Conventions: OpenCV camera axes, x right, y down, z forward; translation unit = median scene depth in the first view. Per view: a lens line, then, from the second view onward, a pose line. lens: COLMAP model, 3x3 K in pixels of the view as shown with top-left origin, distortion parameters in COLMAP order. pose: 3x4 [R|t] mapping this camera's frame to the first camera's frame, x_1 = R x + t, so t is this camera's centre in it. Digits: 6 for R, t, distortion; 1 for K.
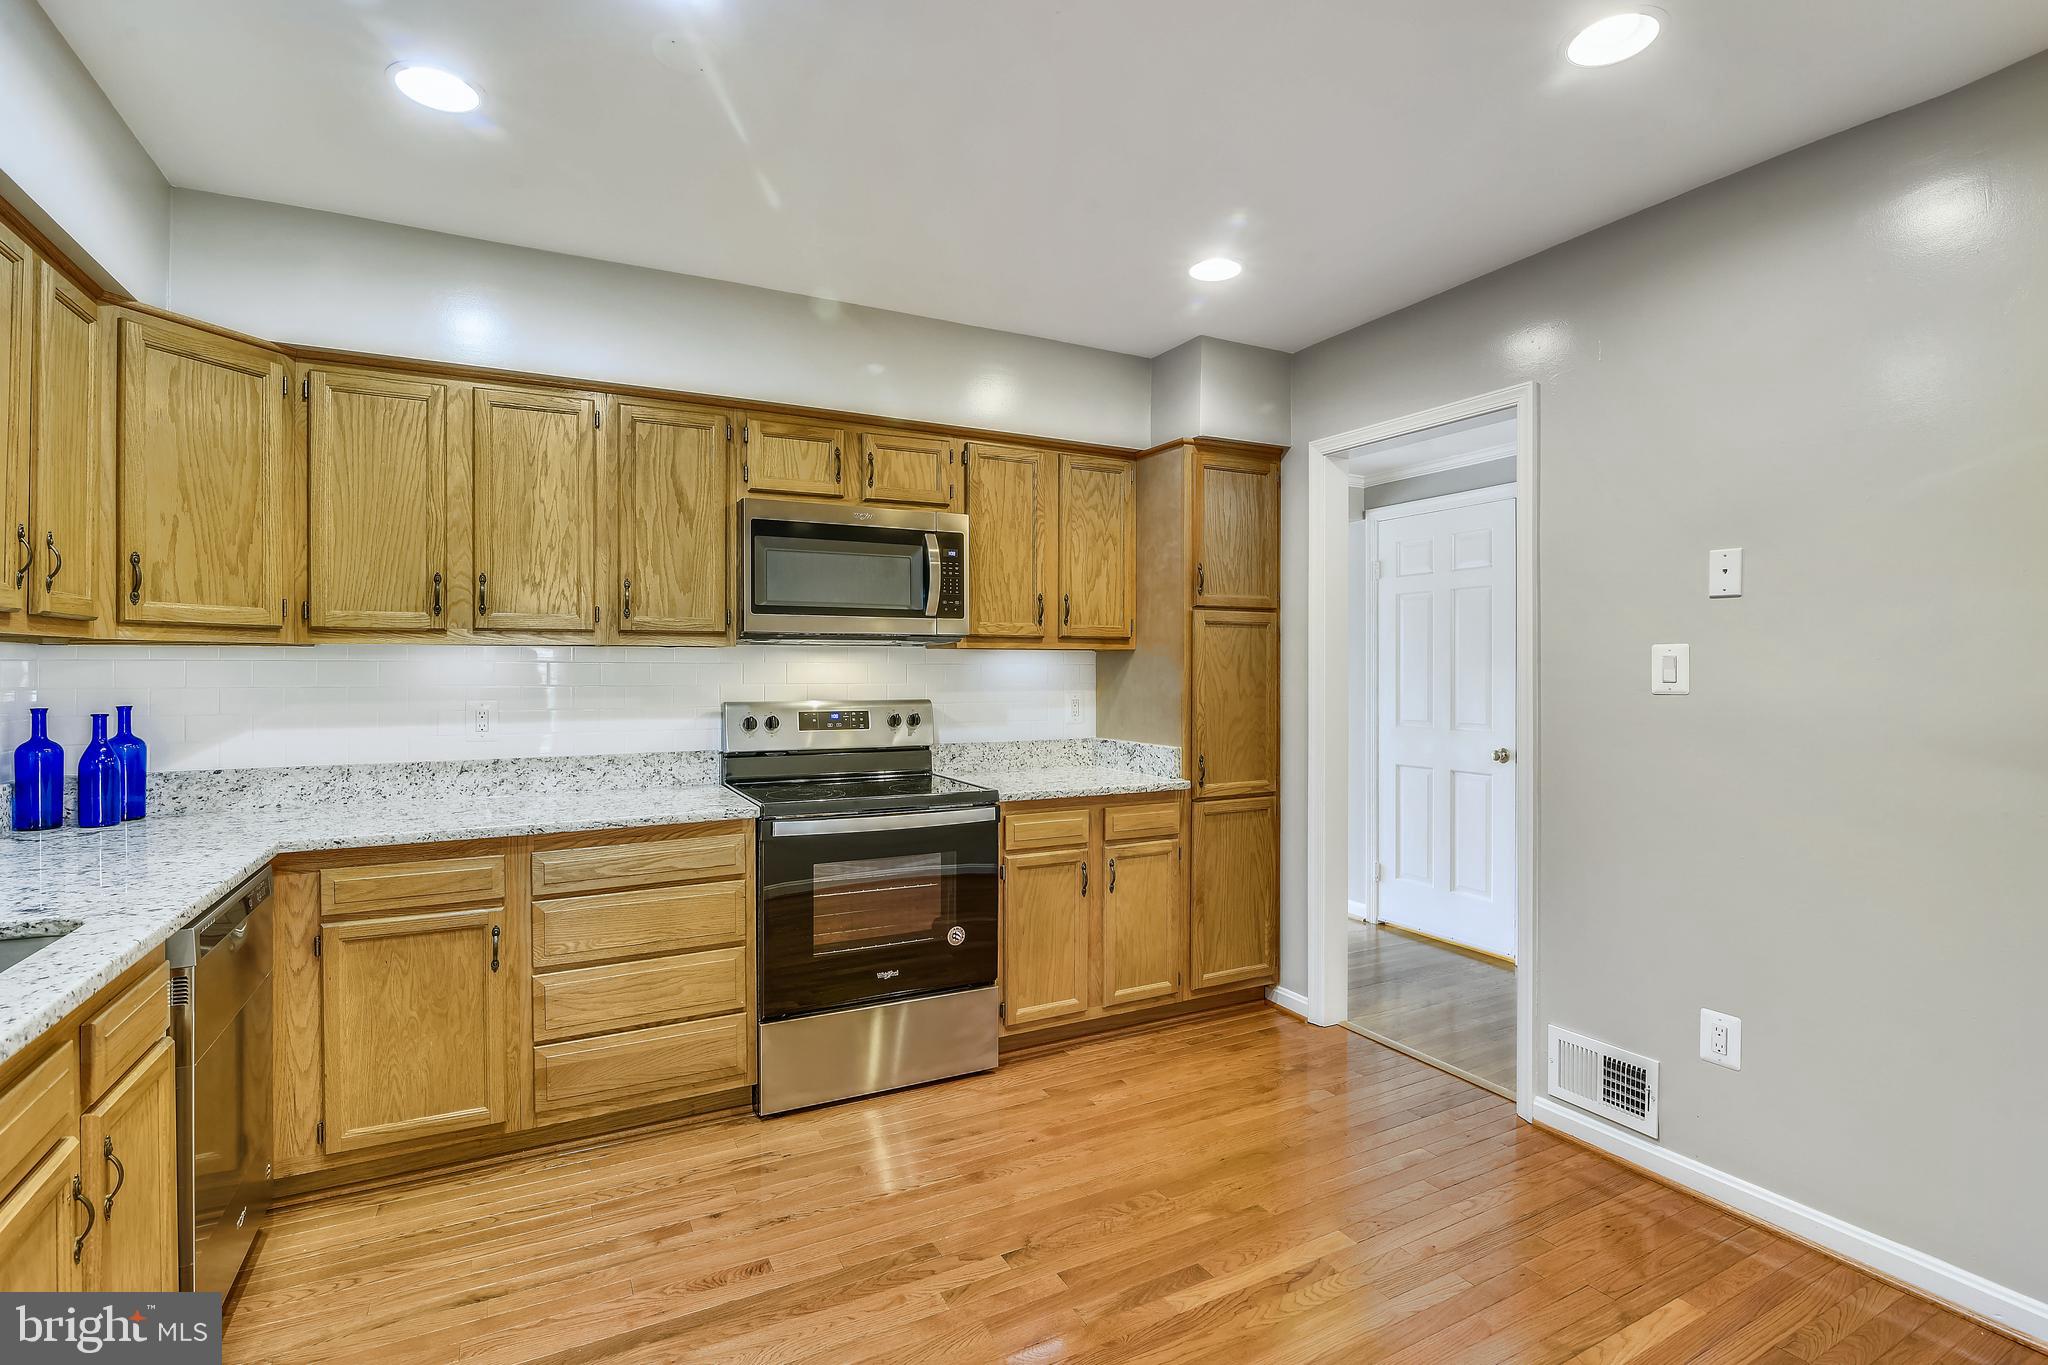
lens RADIAL K [[938.3, 0, 1020.5], [0, 938.3, 678.0], [0, 0, 1]] dist [0.001454, -0.000399]
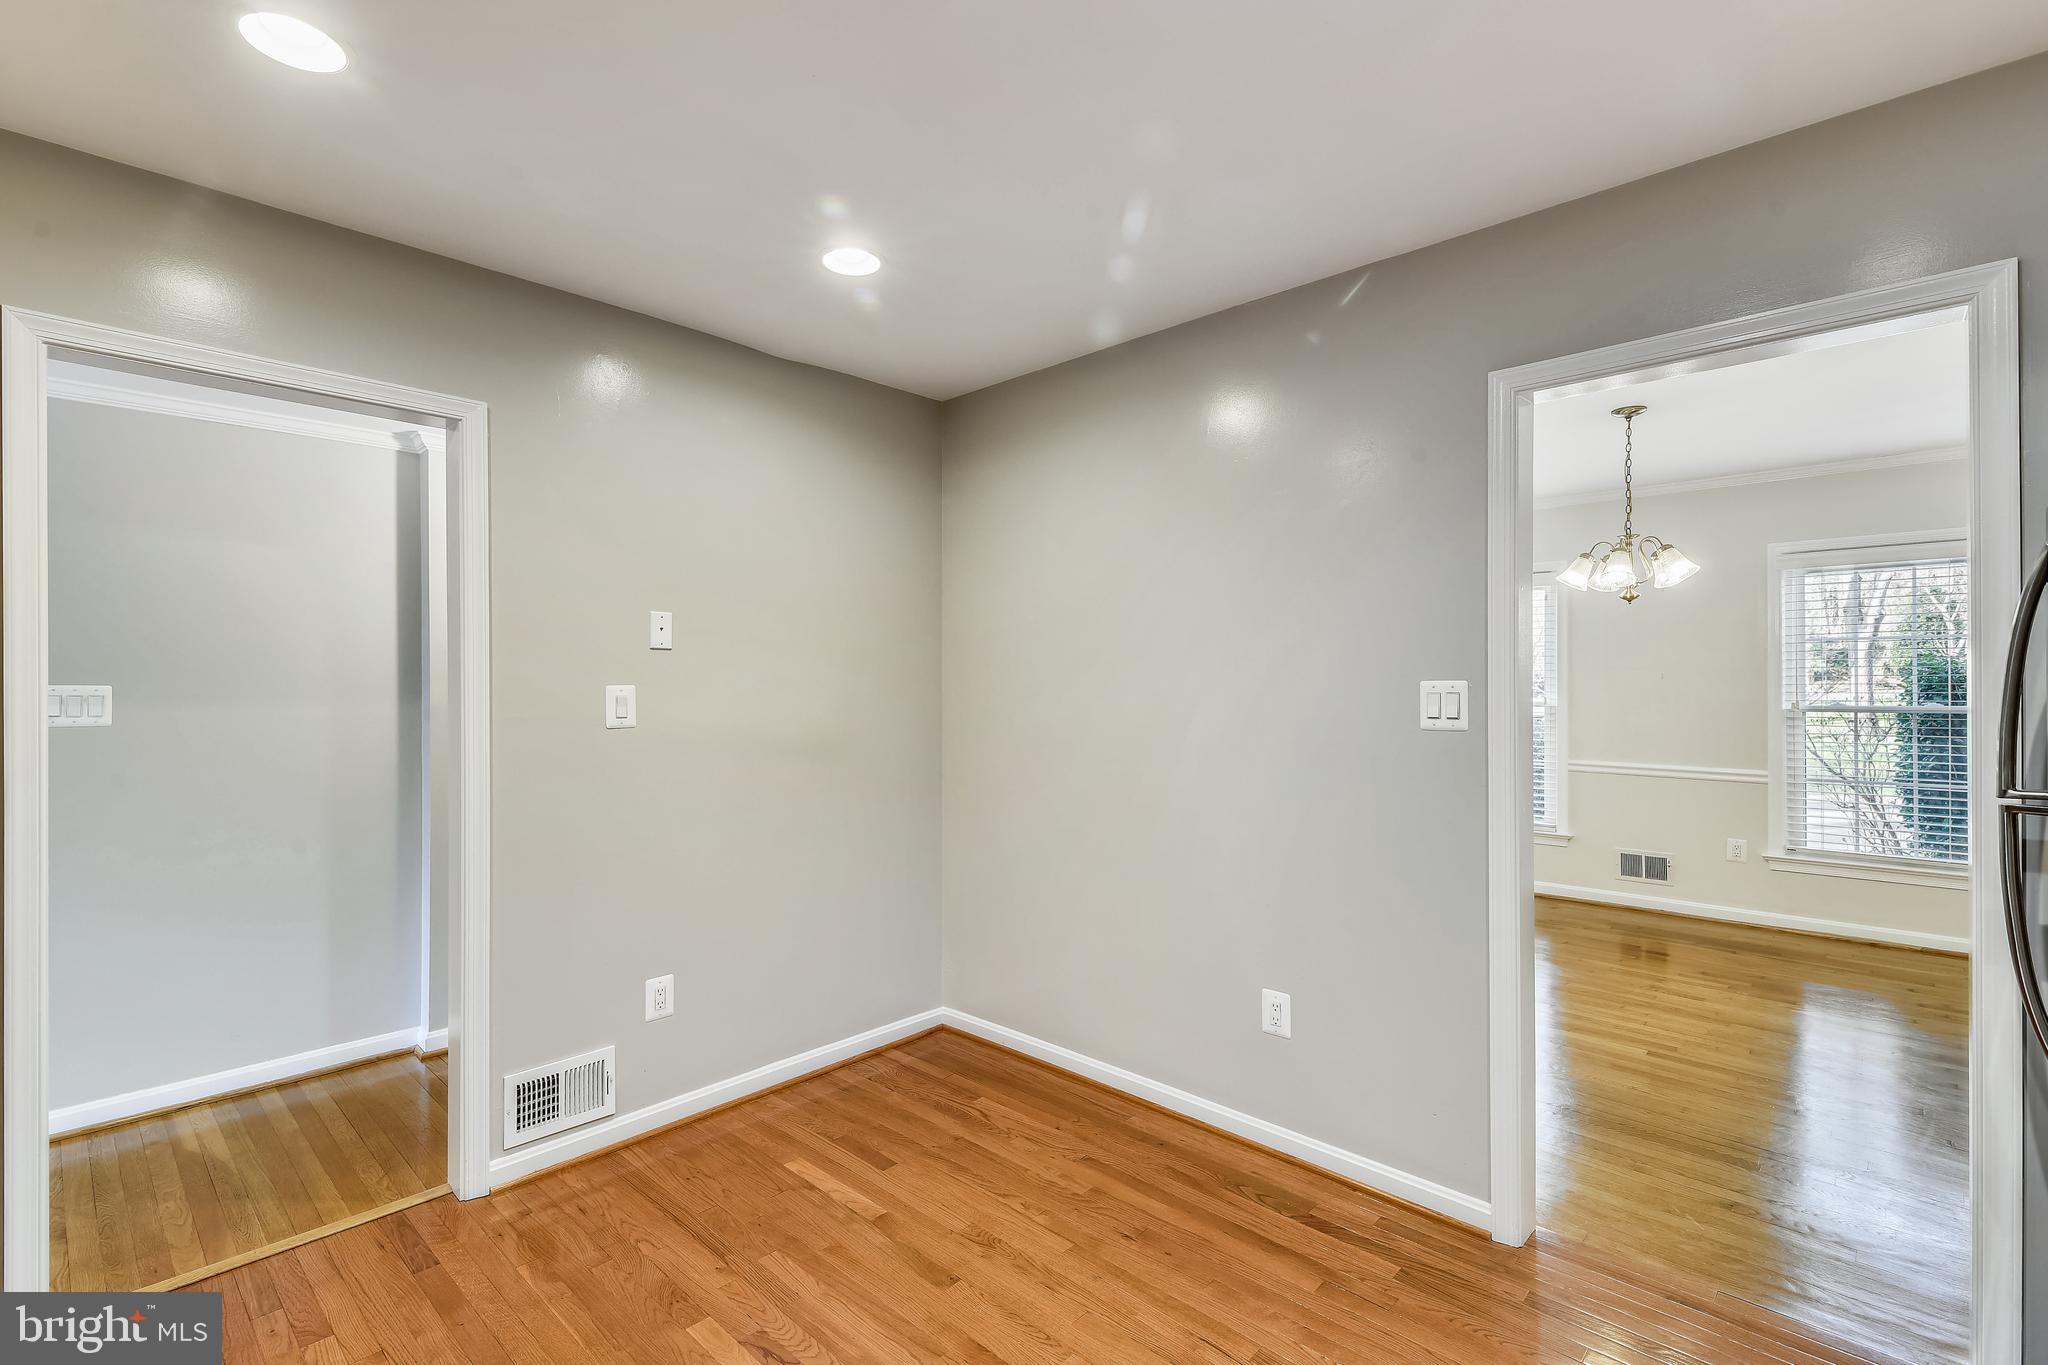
lens RADIAL K [[938.3, 0, 1021.8], [0, 938.3, 677.6], [0, 0, 1]] dist [0.001454, -0.000399]
pose [[-0.313639, 0.002287, 0.949540, -0.313907], [0.010505, 0.999944, 0.001061, -0.022565], [-0.949484, 0.010307, -0.313645, 0.478122]]
